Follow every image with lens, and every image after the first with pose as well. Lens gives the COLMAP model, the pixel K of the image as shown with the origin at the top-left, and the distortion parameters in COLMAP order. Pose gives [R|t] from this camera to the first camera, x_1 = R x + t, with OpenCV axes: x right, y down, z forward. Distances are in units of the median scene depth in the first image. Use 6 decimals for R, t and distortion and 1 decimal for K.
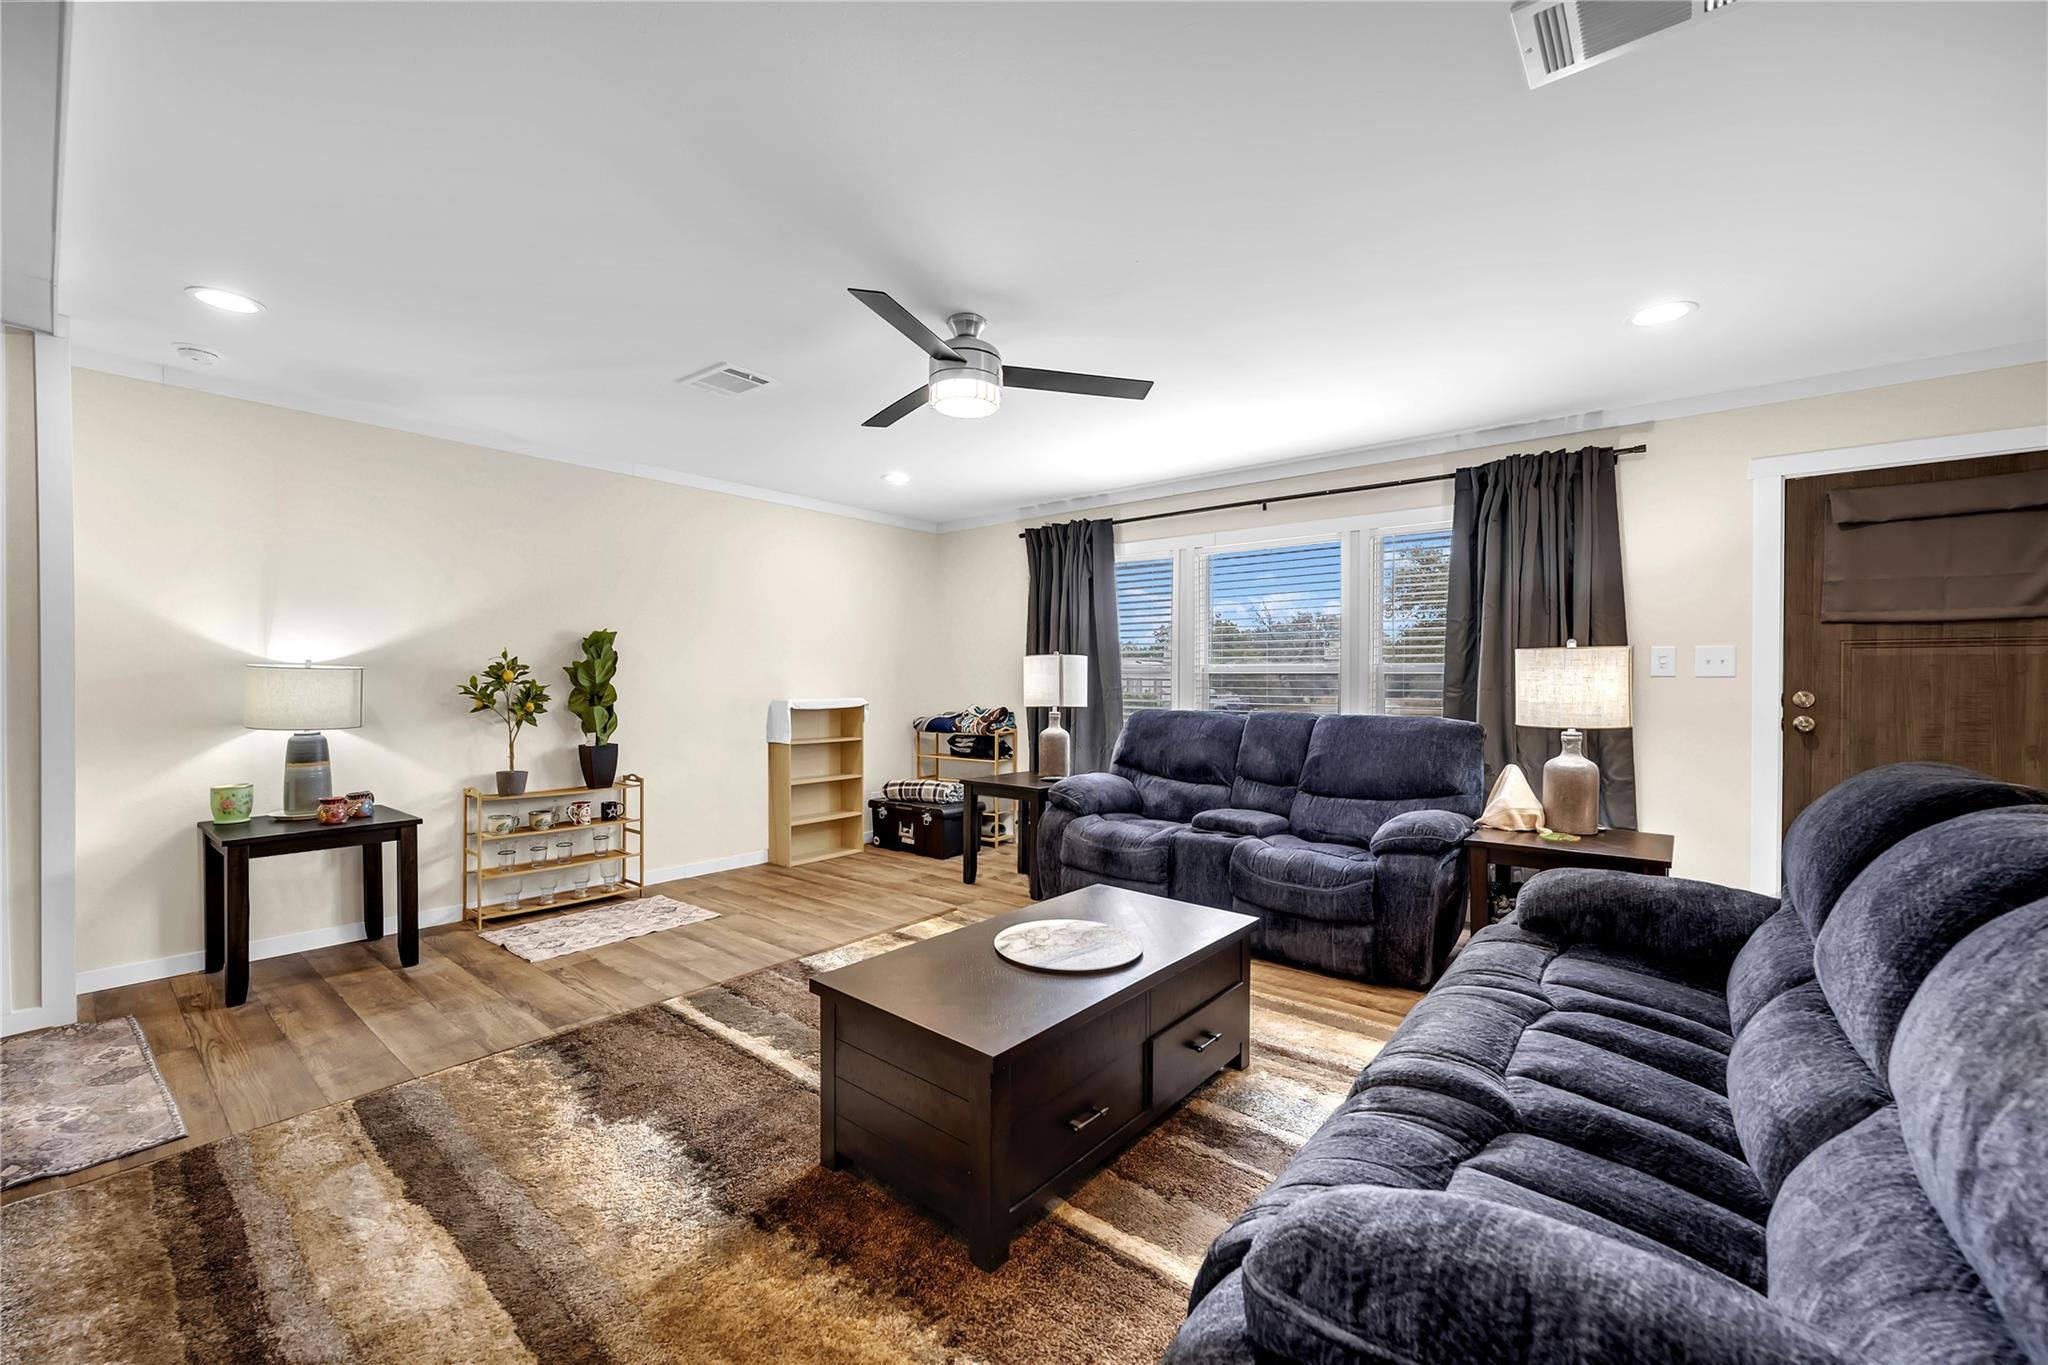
lens RADIAL K [[809.1, 0, 1015.2], [0, 809.1, 682.1], [0, 0, 1]] dist [-0.003798, 0.000666]
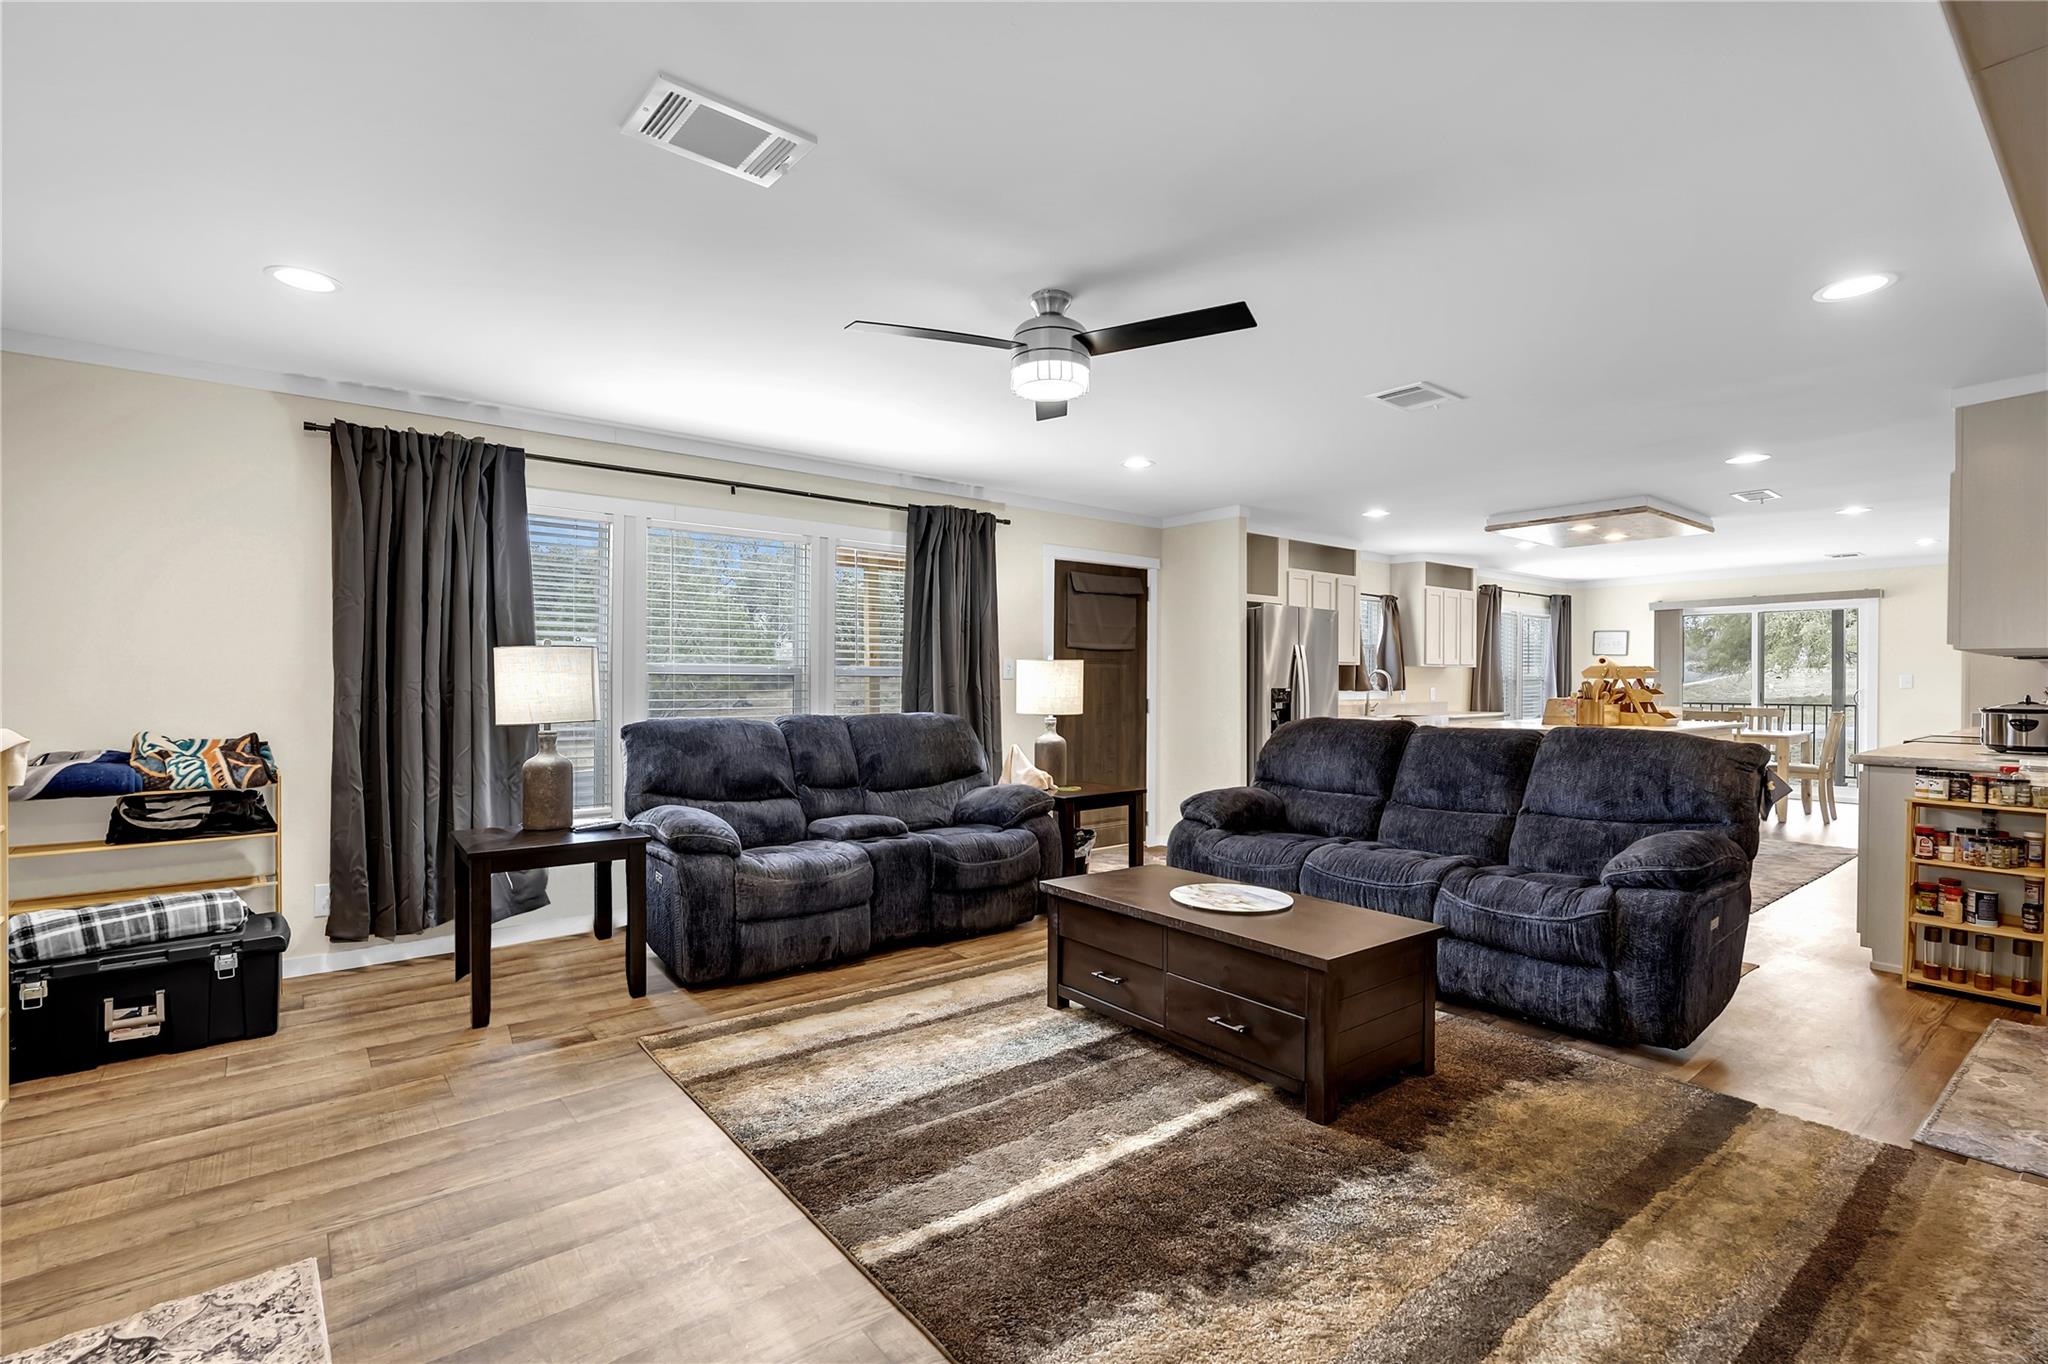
lens RADIAL K [[940.7, 0, 1015.0], [0, 940.7, 680.8], [0, 0, 1]] dist [-0.008784, 0.000273]
pose [[0.199289, -0.003191, 0.979936, -0.745121], [0.000568, 0.999995, 0.003140, -0.007553], [-0.979941, -0.000069, 0.199290, 0.545557]]
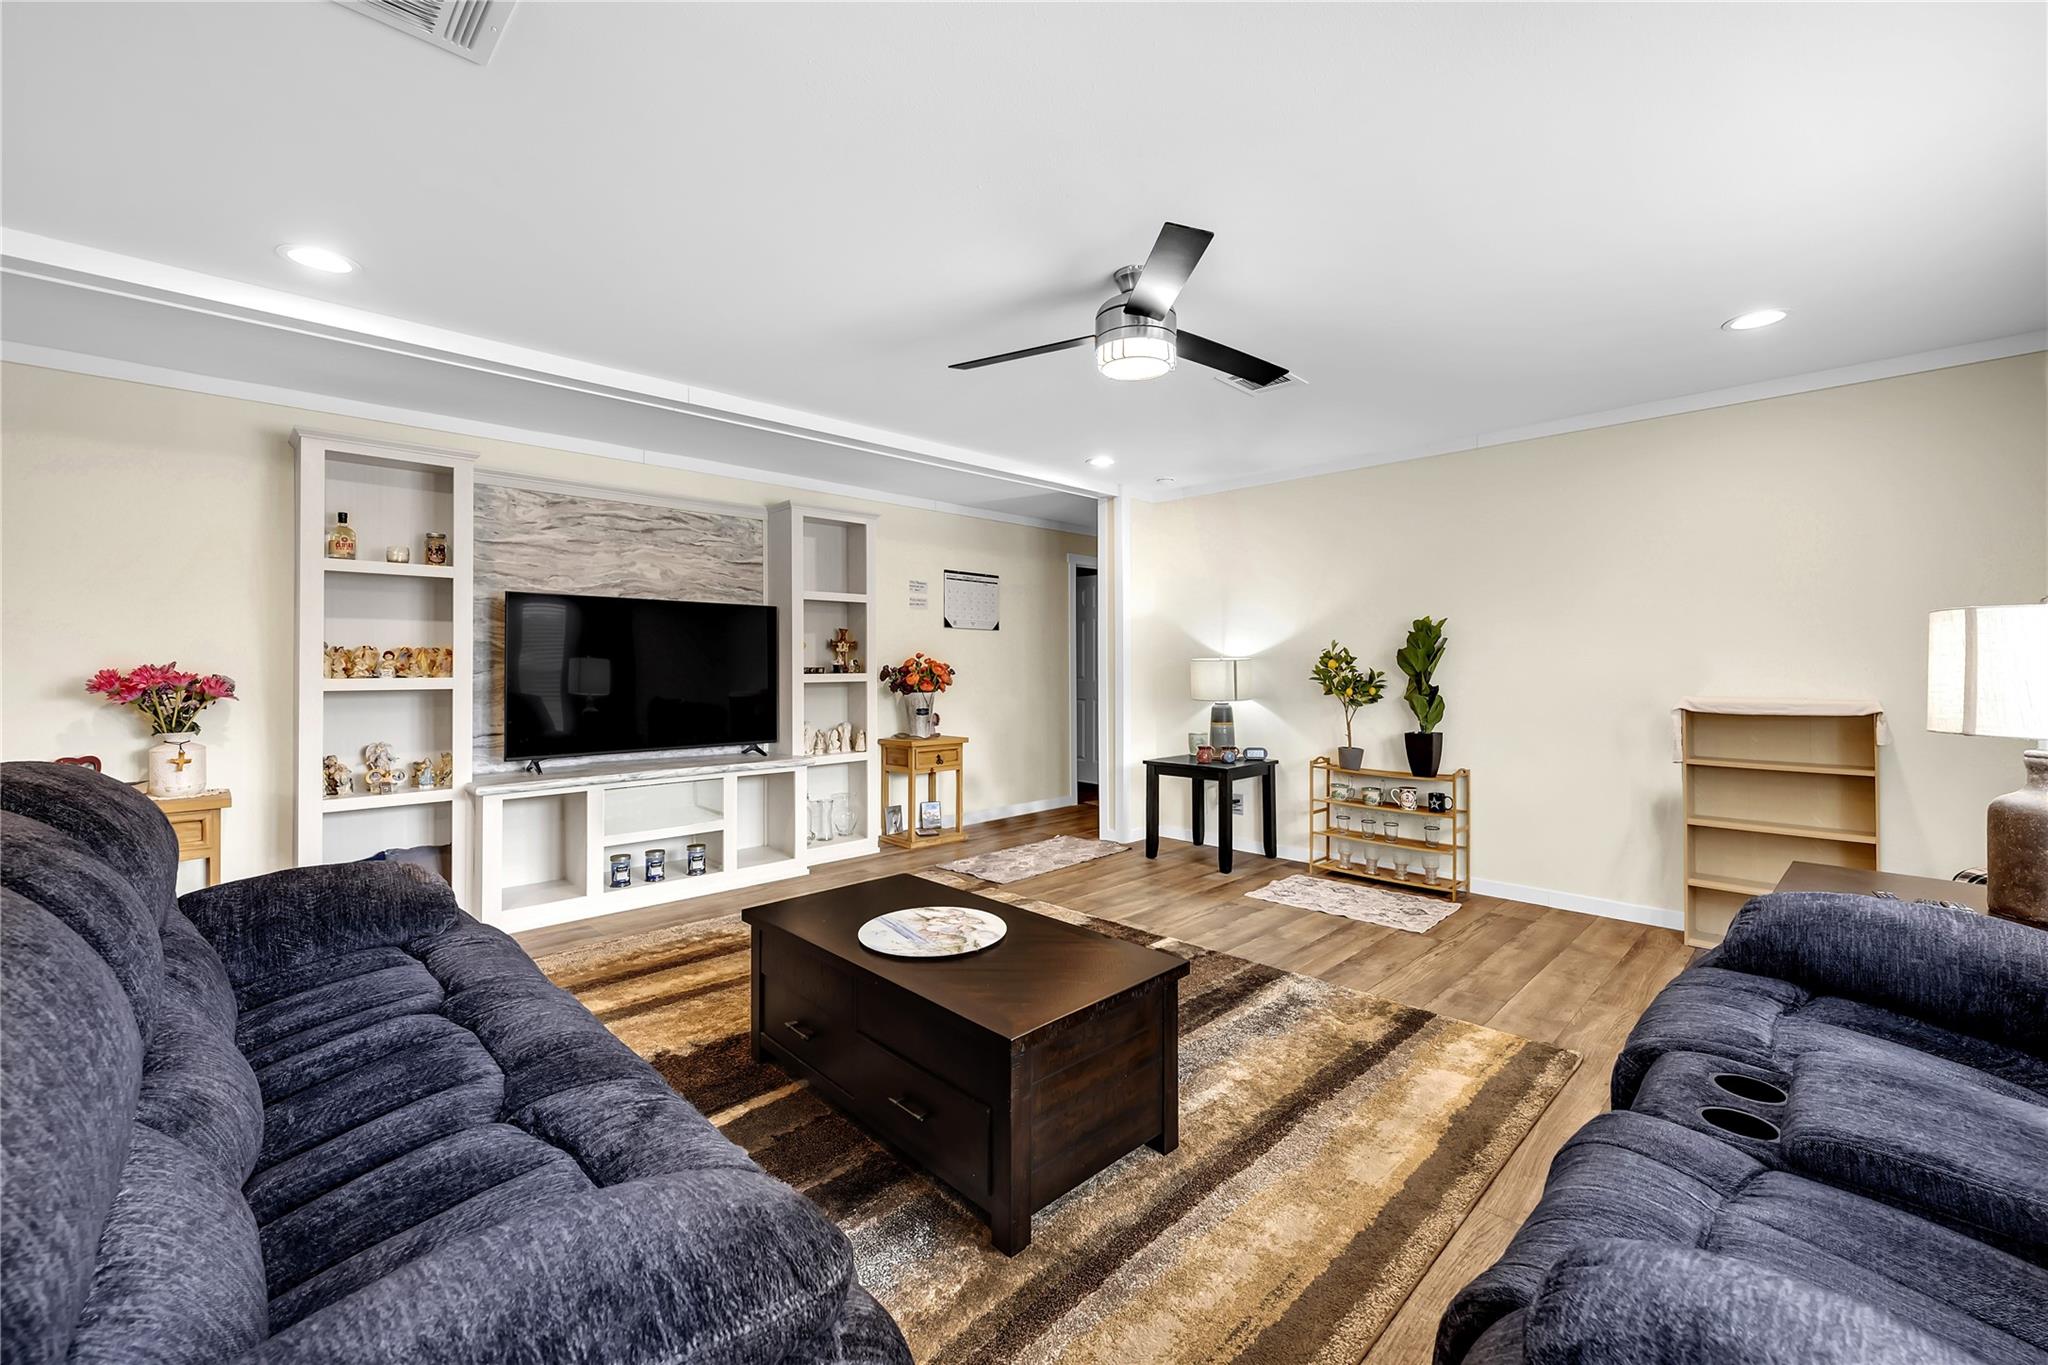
lens RADIAL K [[826.4, 0, 1032.9], [0, 826.4, 654.3], [0, 0, 1]] dist [-0.000409, 0.000069]
pose [[-0.087623, -0.016266, -0.996021, 0.573007], [-0.001496, 0.999868, -0.016197, -0.002720], [0.996153, 0.000071, -0.087635, 0.640836]]
